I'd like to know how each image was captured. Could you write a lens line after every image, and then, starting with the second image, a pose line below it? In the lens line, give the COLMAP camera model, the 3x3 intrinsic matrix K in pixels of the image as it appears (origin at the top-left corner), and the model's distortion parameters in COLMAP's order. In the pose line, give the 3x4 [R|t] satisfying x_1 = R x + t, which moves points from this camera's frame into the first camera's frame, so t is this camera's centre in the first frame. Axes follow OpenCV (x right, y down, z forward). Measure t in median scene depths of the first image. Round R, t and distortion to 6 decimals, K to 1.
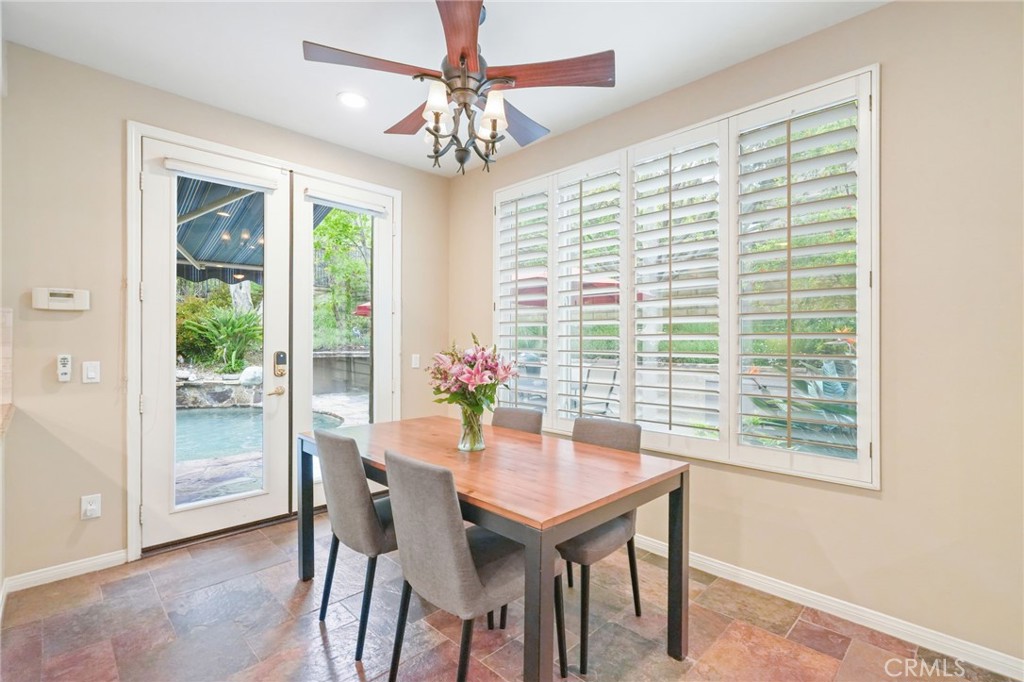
lens RADIAL K [[467.5, 0, 511.4], [0, 467.5, 342.6], [0, 0, 1]] dist [-0.000811, -0.000642]
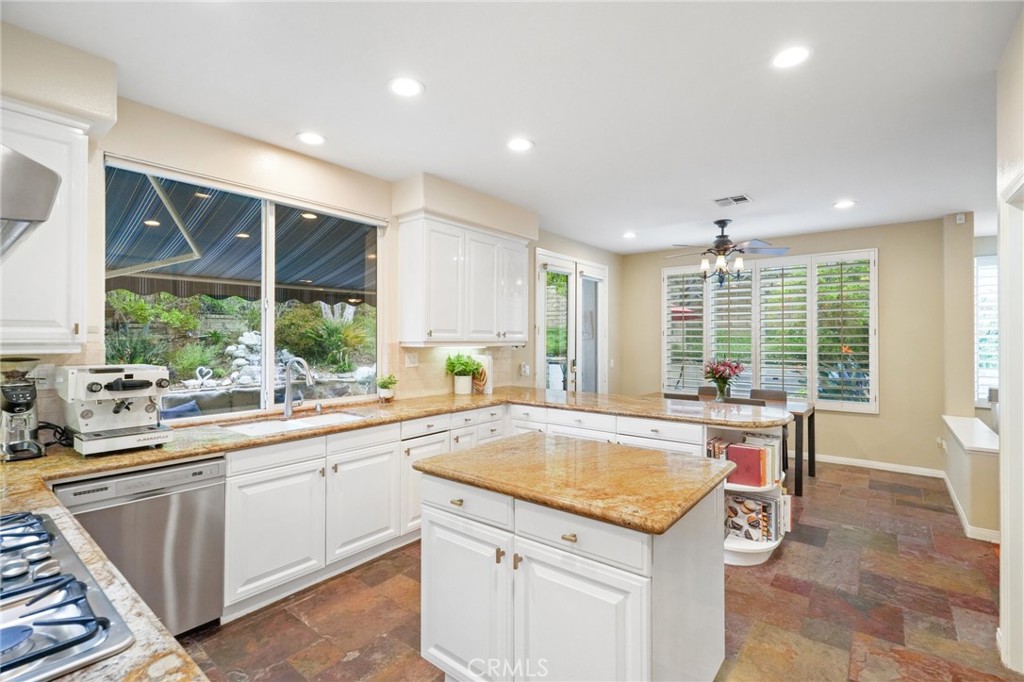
lens RADIAL K [[463.8, 0, 516.0], [0, 463.8, 338.2], [0, 0, 1]] dist [-0.001270, -0.000107]
pose [[0.992441, -0.001431, 0.122712, -0.852334], [0.001941, 0.999990, -0.004036, -0.052978], [-0.122705, 0.004244, 0.992434, -0.728807]]
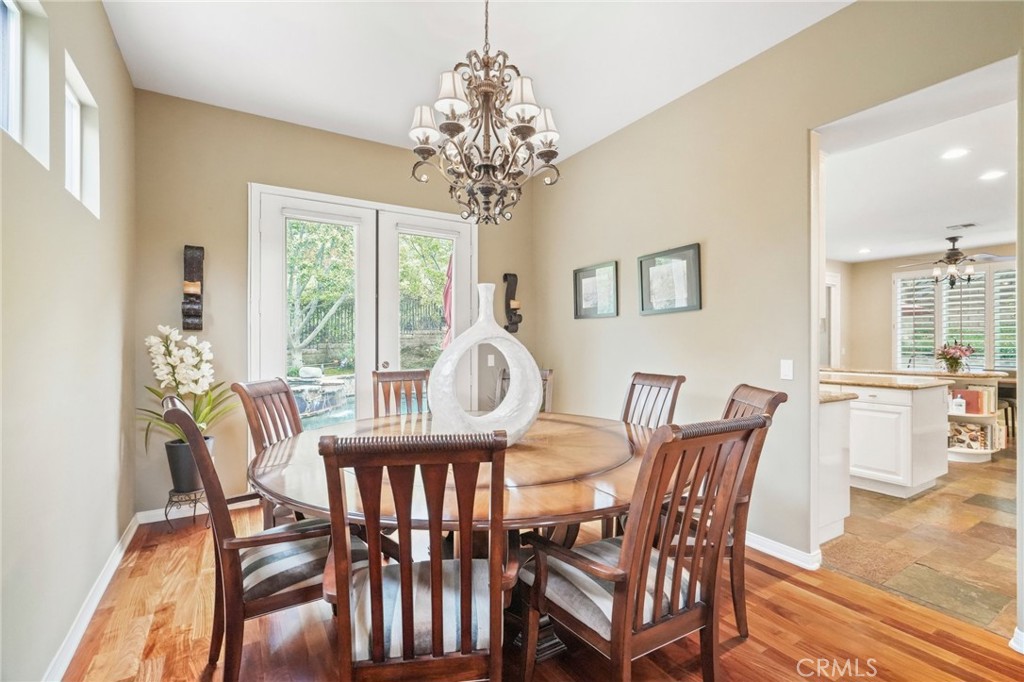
lens RADIAL K [[467.5, 0, 511.4], [0, 467.5, 342.6], [0, 0, 1]] dist [-0.000811, -0.000642]
pose [[0.974201, -0.000540, -0.225680, -1.323815], [0.000370, 1.000000, -0.000795, -0.001393], [0.225680, 0.000691, 0.974201, -1.567629]]
